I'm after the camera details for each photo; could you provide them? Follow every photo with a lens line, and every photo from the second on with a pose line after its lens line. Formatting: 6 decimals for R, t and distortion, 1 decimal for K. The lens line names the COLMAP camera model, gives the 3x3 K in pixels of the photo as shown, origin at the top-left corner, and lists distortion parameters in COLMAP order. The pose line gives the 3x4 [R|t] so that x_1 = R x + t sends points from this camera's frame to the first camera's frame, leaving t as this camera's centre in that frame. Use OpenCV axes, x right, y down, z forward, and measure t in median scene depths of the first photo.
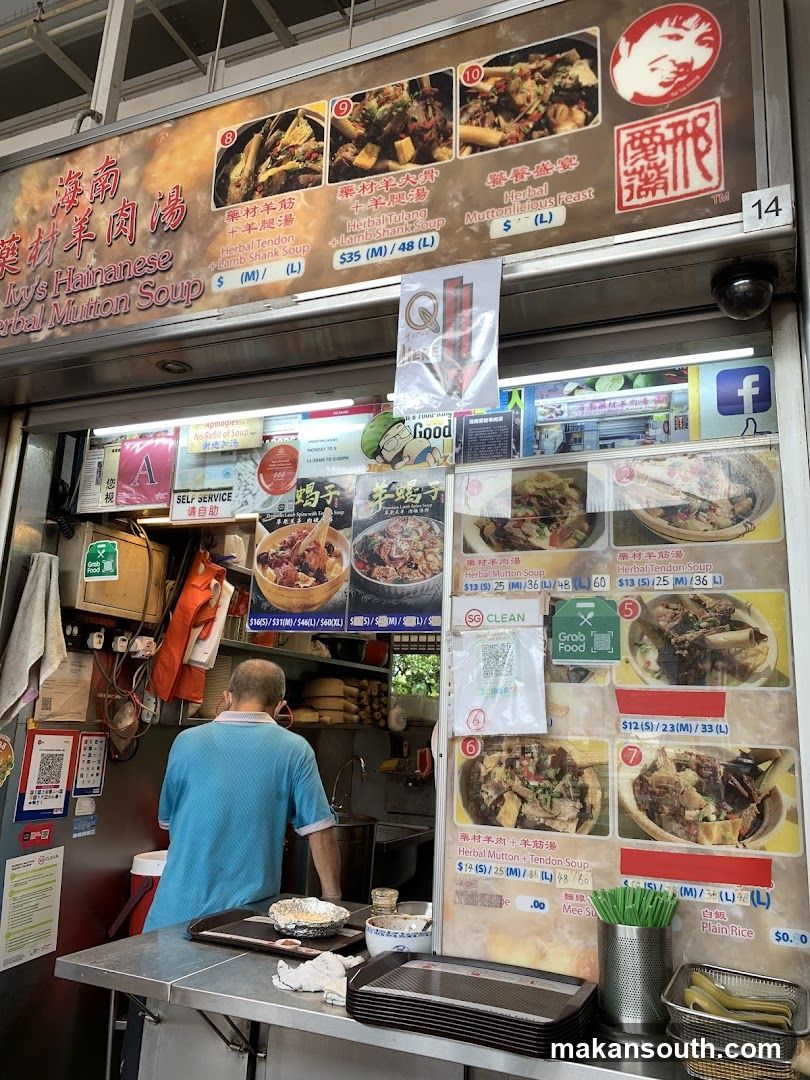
lens RADIAL K [[824.8, 0, 405.0], [0, 824.8, 540.0], [0, 0, 1]] dist [0.066250, -0.085030]
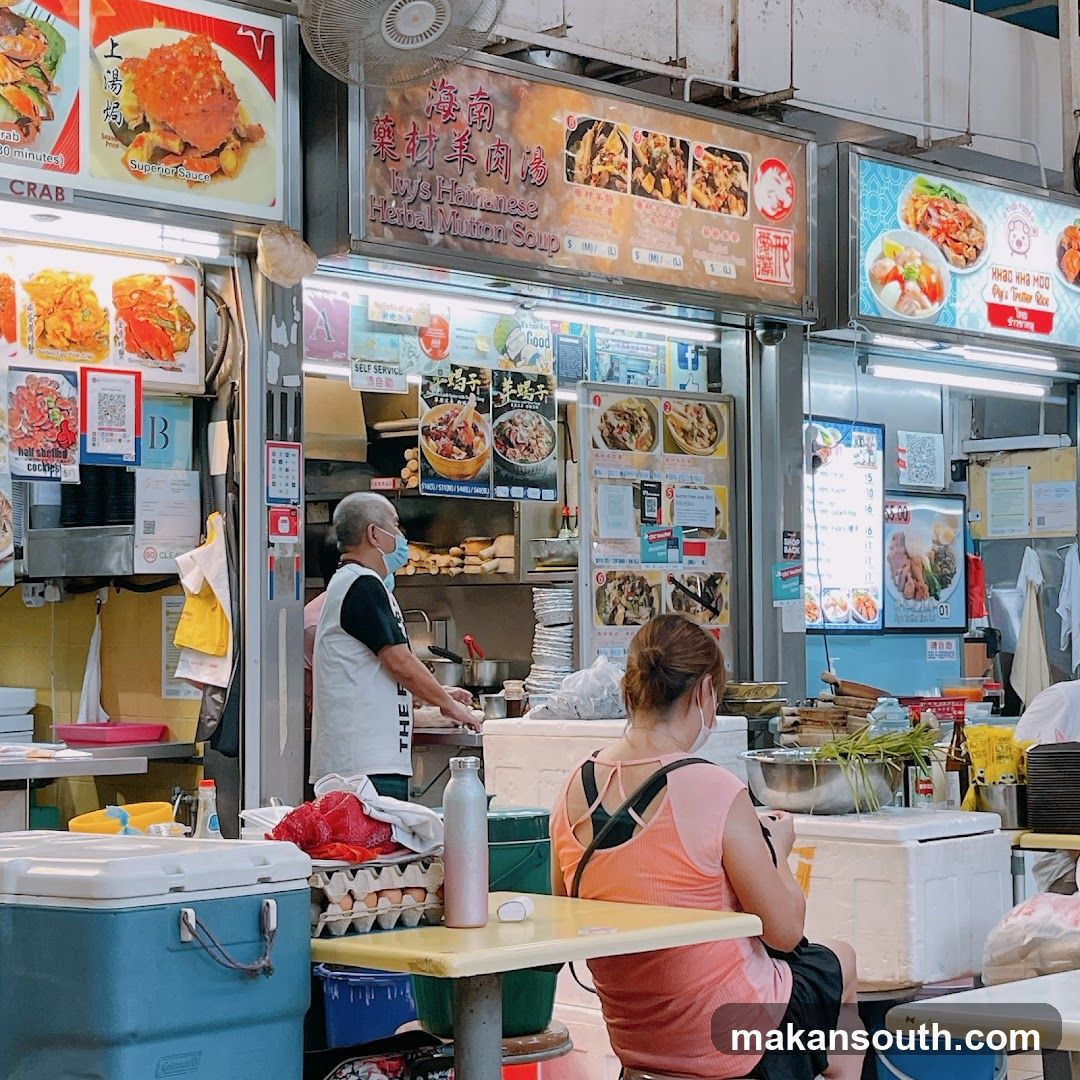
lens RADIAL K [[2222.5, 0, 509.0], [0, 2222.5, 540.0], [0, 0, 1]] dist [0.196675, -0.196979]
pose [[0.386432, -0.012329, 0.922236, -3.780653], [-0.182305, 0.979162, 0.089478, -0.156058], [-0.904121, -0.202705, 0.376132, -0.375913]]
